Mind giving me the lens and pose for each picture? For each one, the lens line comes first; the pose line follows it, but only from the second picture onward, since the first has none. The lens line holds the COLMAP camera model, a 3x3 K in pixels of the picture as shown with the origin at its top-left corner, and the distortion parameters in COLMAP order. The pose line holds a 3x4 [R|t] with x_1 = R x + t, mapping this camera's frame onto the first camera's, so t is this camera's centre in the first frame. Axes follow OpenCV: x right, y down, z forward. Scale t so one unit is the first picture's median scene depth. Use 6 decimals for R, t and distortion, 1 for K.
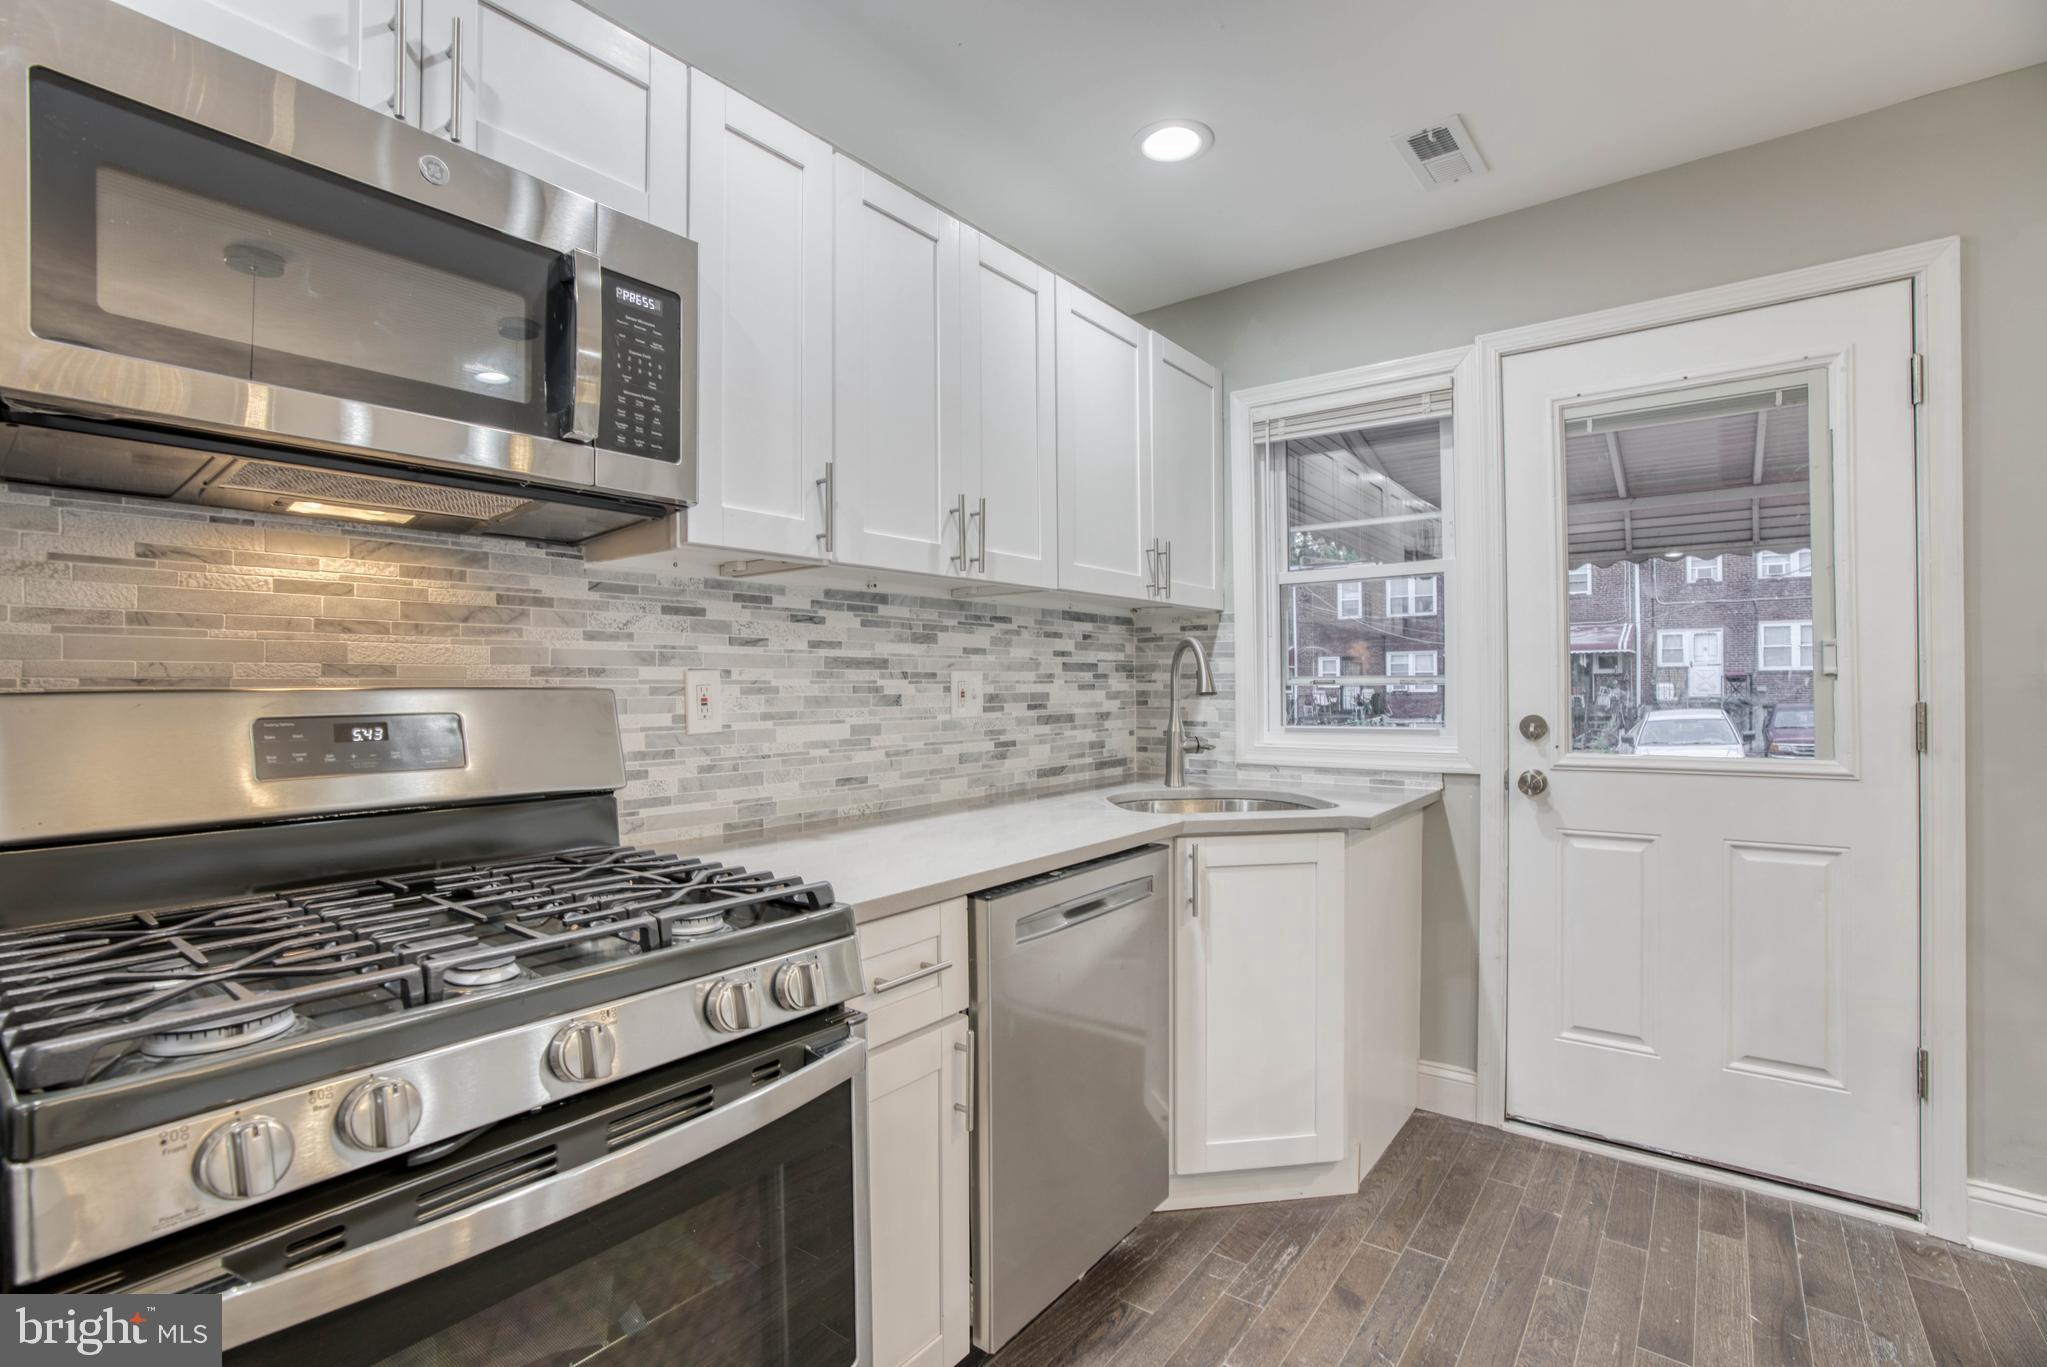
lens RADIAL K [[936.2, 0, 1002.1], [0, 936.2, 686.4], [0, 0, 1]] dist [-0.071410, 0.026355]
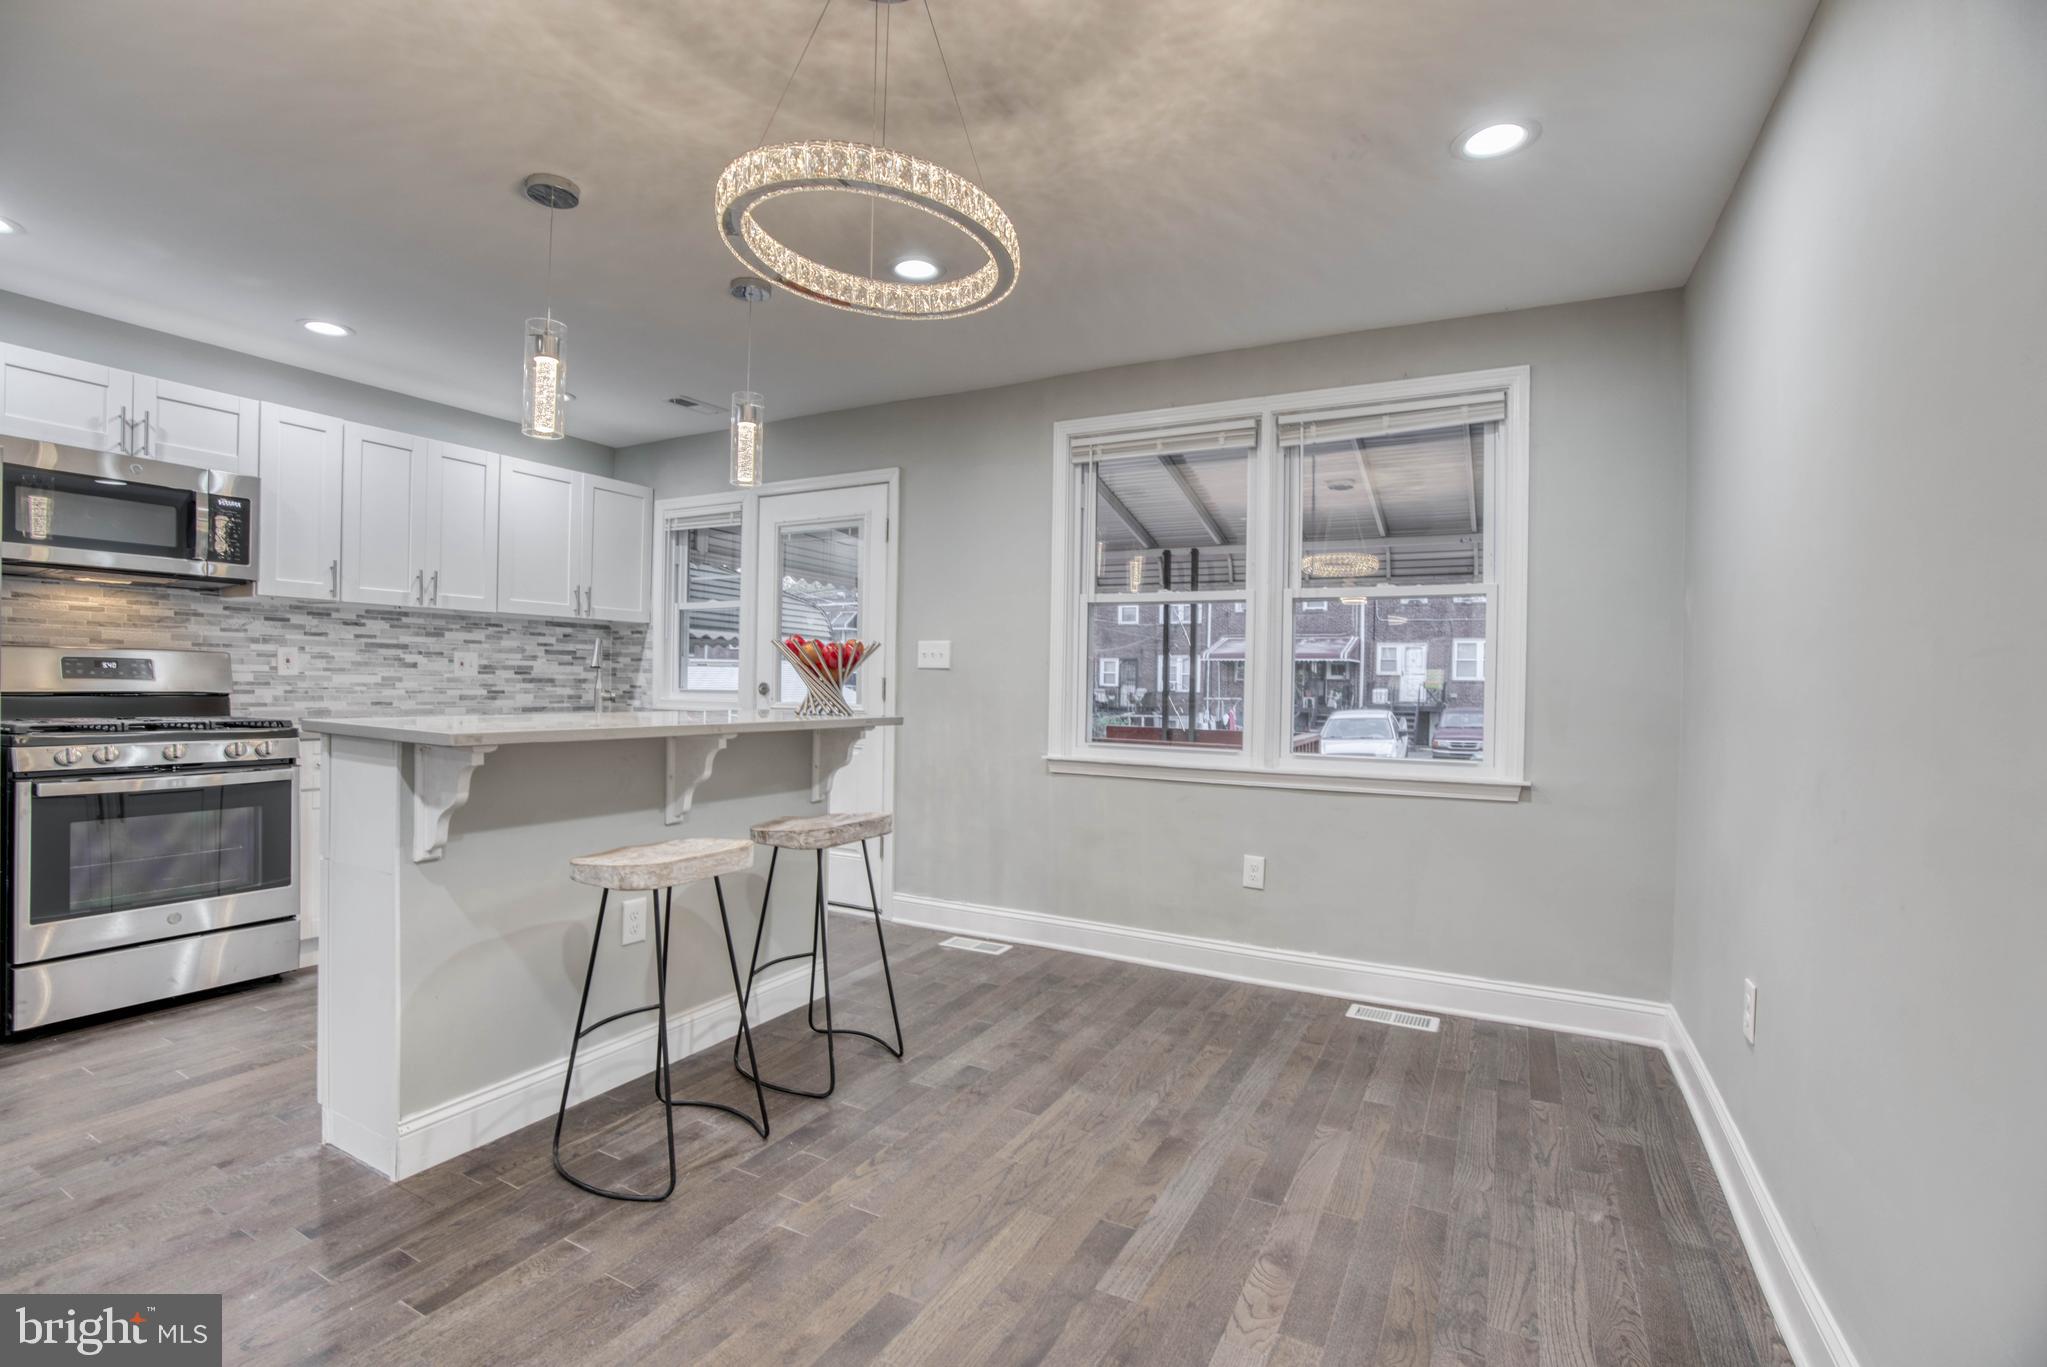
lens RADIAL K [[936.2, 0, 1011.6], [0, 936.2, 689.5], [0, 0, 1]] dist [-0.071410, 0.026355]
pose [[0.985807, 0.024419, 0.166096, 0.809586], [-0.025859, 0.999644, 0.006517, 0.020729], [-0.165878, -0.010719, 0.986088, -1.110964]]
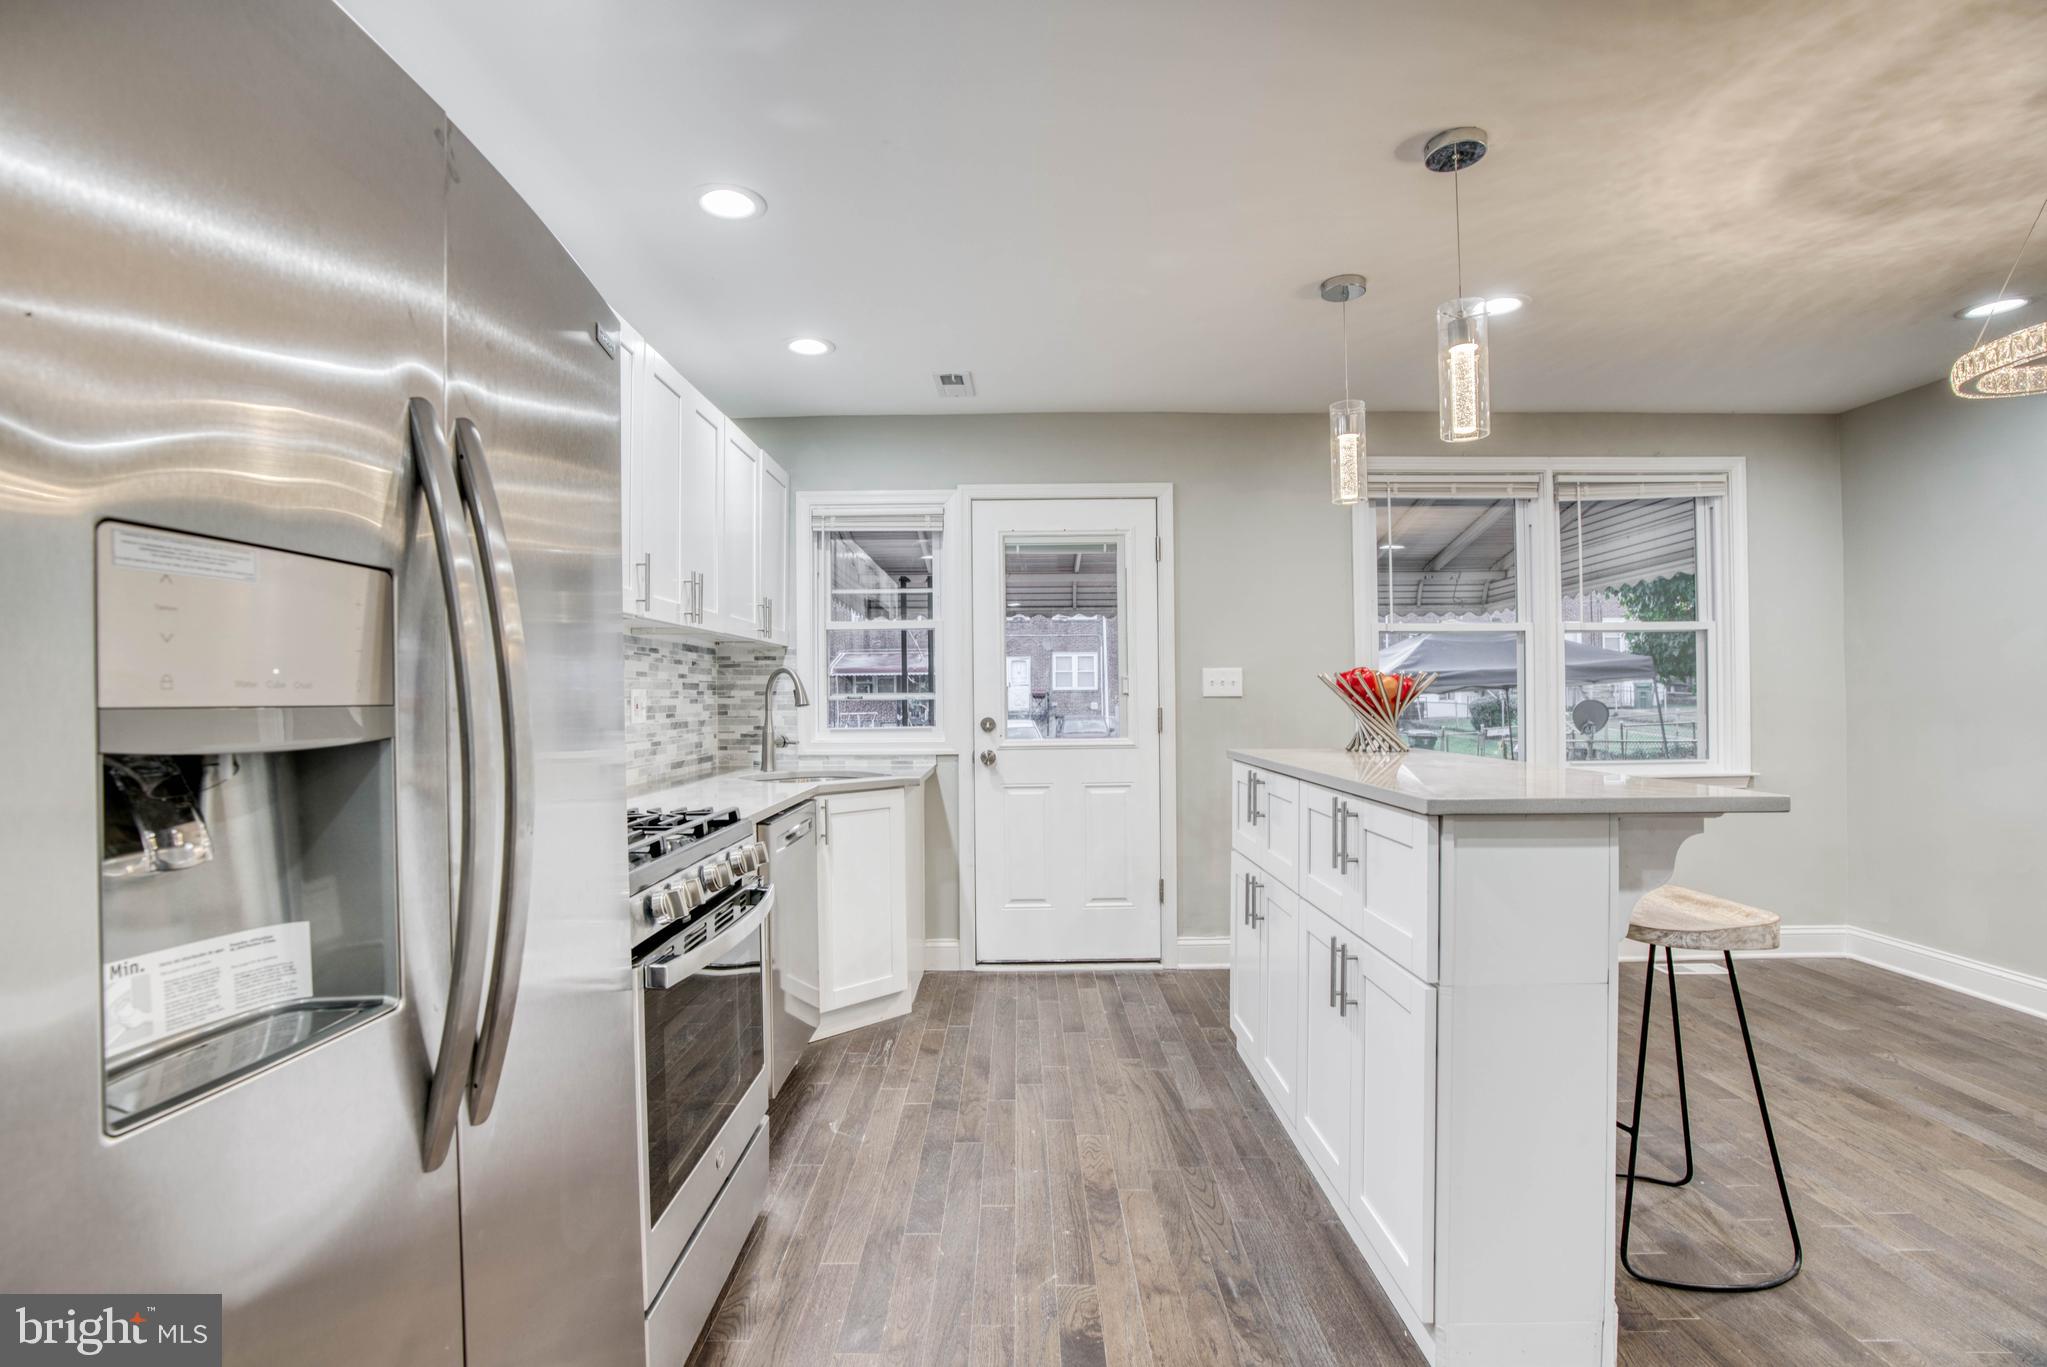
lens RADIAL K [[936.2, 0, 1005.9], [0, 936.2, 689.0], [0, 0, 1]] dist [-0.071410, 0.026355]
pose [[0.793214, 0.006686, 0.608906, -0.458811], [0.002482, 0.999896, -0.014213, 0.003886], [-0.608937, 0.012785, 0.793115, -0.397796]]
